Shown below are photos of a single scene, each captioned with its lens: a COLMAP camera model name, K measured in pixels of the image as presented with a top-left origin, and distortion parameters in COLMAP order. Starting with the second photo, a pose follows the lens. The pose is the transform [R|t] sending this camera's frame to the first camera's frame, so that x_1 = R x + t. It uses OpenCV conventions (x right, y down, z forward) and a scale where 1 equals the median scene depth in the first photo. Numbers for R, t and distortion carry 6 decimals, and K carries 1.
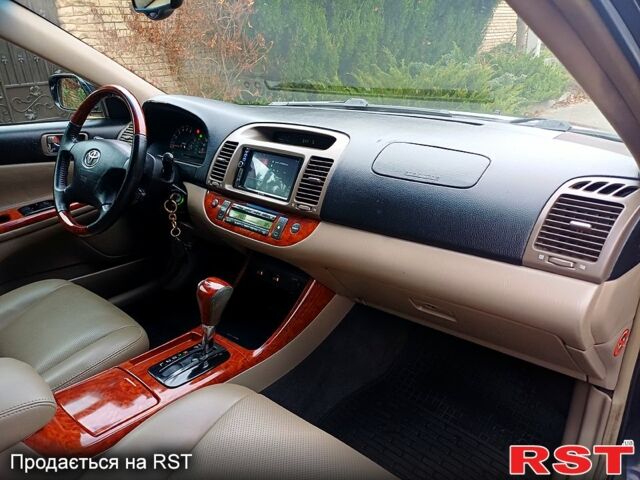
lens RADIAL K [[483.4, 0, 320.0], [0, 483.4, 240.0], [0, 0, 1]] dist [0.040672, -0.003281]
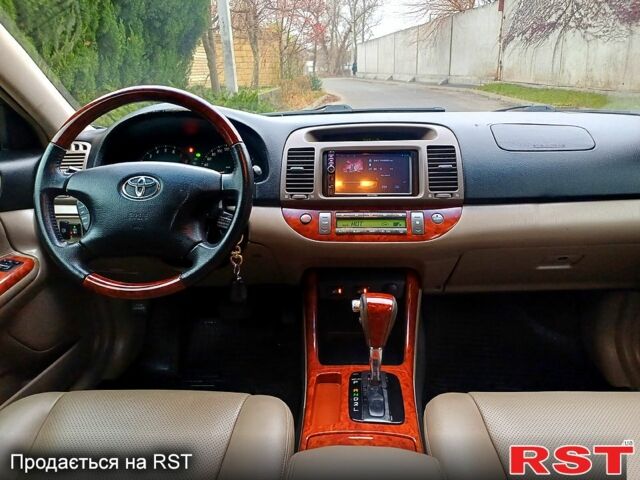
lens RADIAL K [[483.4, 0, 320.0], [0, 483.4, 240.0], [0, 0, 1]] dist [0.040672, -0.003281]
pose [[0.794389, -0.189514, 0.577088, -0.738305], [0.237180, 0.971437, -0.007472, -0.028967], [-0.559188, 0.142809, 0.816648, 0.314462]]
